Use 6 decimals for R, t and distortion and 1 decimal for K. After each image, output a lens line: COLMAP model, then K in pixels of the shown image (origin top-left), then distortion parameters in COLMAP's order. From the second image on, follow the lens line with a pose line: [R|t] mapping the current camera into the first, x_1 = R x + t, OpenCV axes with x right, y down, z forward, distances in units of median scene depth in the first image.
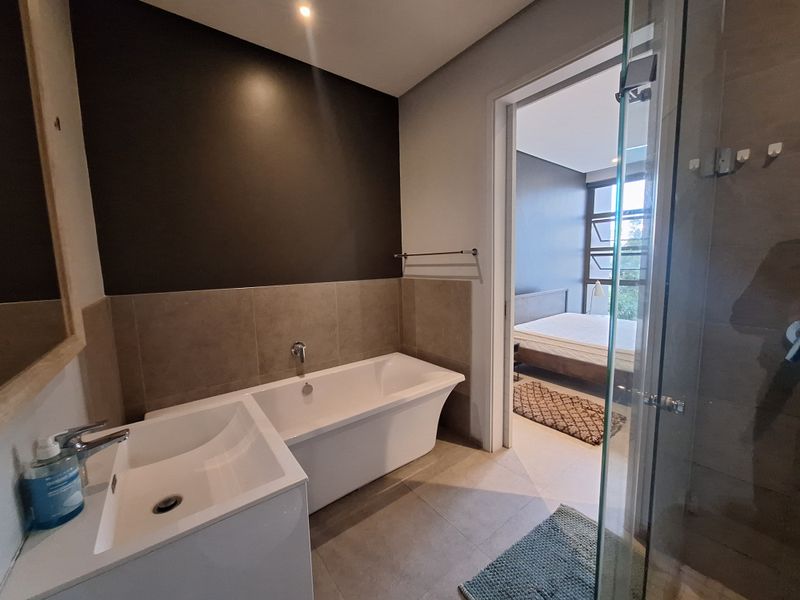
lens RADIAL K [[317.0, 0, 402.9], [0, 317.0, 299.0], [0, 0, 1]] dist [0.000475, -0.000506]
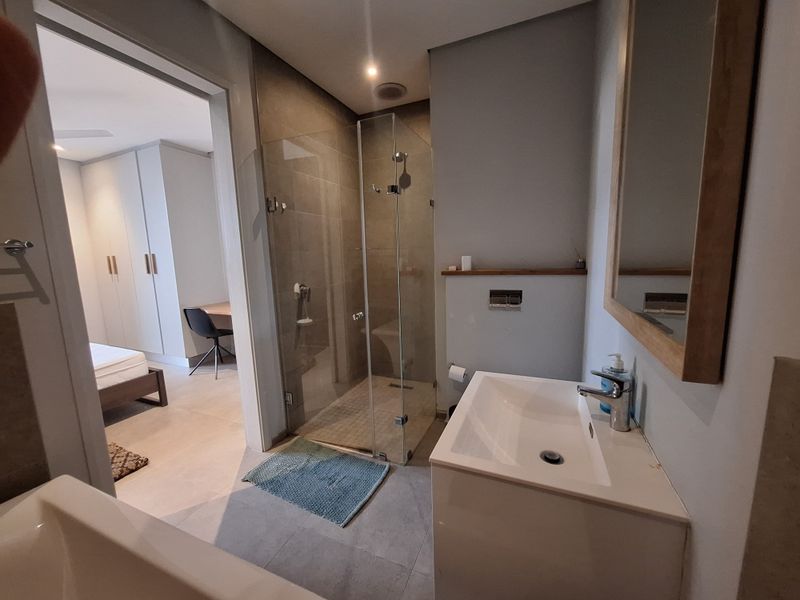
lens RADIAL K [[317.0, 0, 402.9], [0, 317.0, 299.0], [0, 0, 1]] dist [0.000475, -0.000506]
pose [[-0.491140, -0.082312, 0.867183, -0.629947], [0.144933, 0.973927, 0.174528, -0.072615], [-0.858939, 0.211402, -0.466405, 0.830221]]
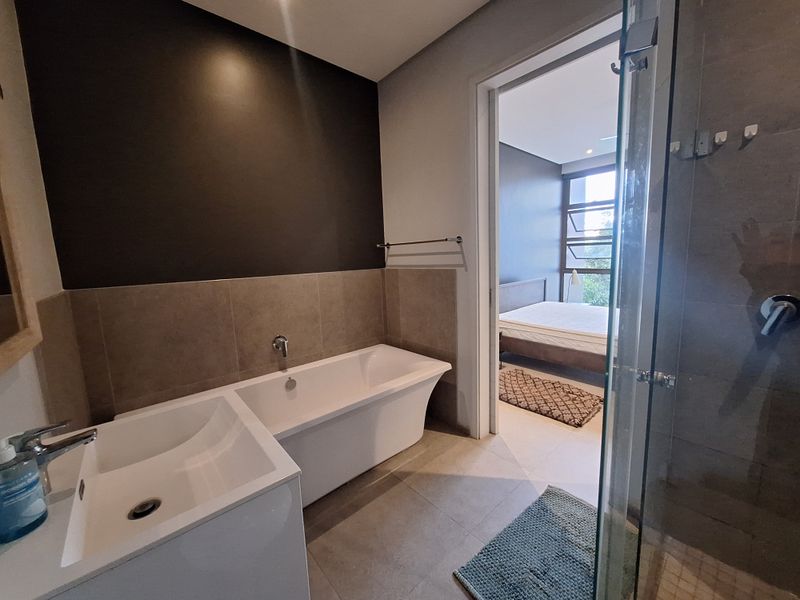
lens RADIAL K [[317.0, 0, 402.9], [0, 317.0, 299.0], [0, 0, 1]] dist [0.000475, -0.000506]
pose [[0.997646, -0.021742, 0.065043, -0.020126], [0.020669, 0.999640, 0.017114, 0.019154], [-0.065392, -0.015729, 0.997736, 0.021122]]
